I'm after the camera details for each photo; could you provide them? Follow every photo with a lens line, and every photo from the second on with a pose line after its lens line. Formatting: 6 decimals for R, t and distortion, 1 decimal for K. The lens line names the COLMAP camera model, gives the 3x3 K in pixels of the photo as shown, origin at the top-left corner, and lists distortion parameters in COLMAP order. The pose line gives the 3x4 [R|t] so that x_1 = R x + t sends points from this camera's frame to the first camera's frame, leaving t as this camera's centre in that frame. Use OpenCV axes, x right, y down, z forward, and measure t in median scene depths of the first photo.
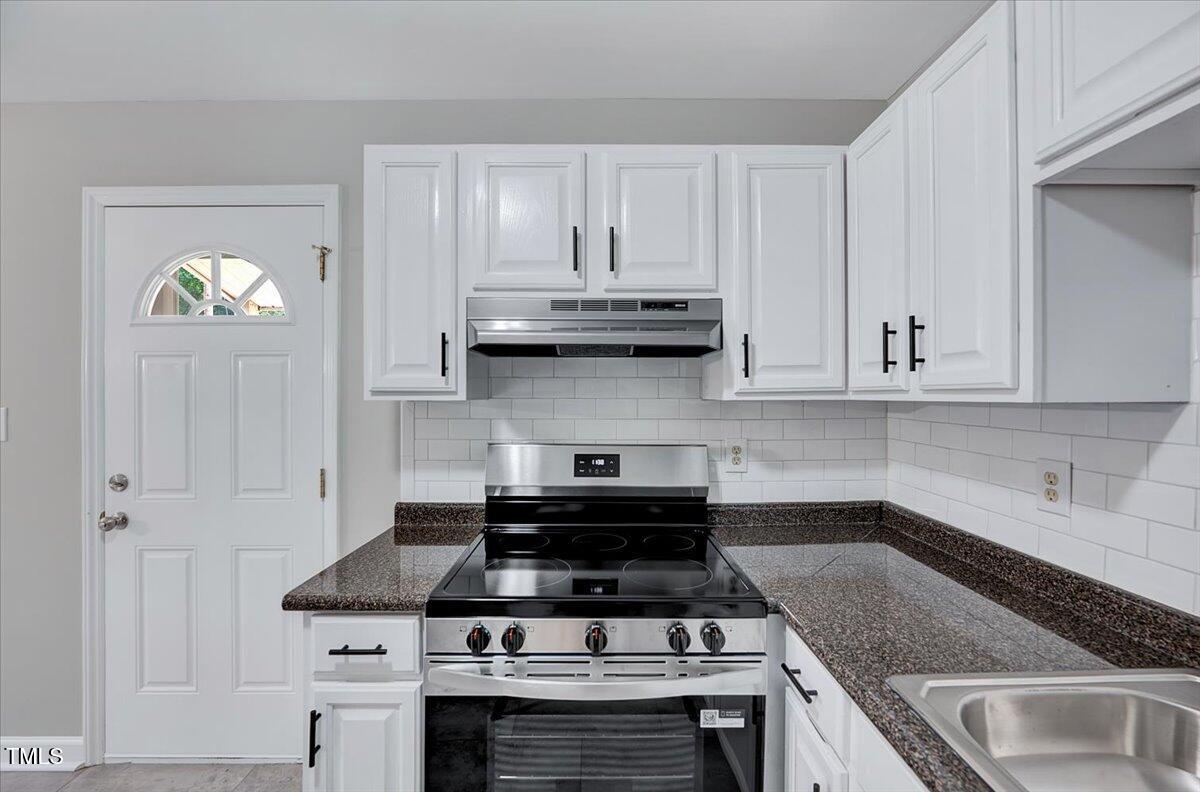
lens RADIAL K [[481.8, 0, 595.8], [0, 481.8, 391.5], [0, 0, 1]] dist [-0.002591, 0.000121]
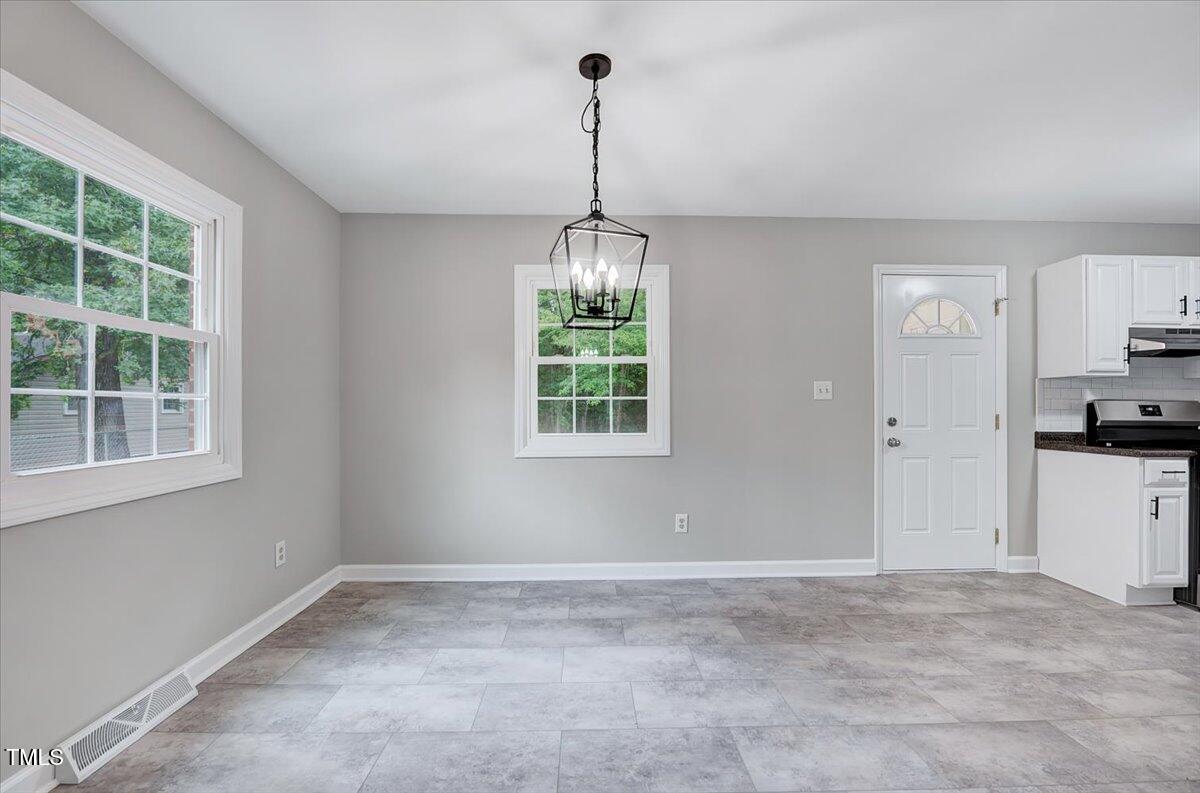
lens RADIAL K [[481.8, 0, 606.1], [0, 481.8, 403.0], [0, 0, 1]] dist [-0.002591, 0.000121]
pose [[0.998388, 0.002300, 0.056704, -2.369699], [-0.002284, 0.999997, -0.000356, 0.127789], [-0.056705, 0.000226, 0.998391, -0.866439]]
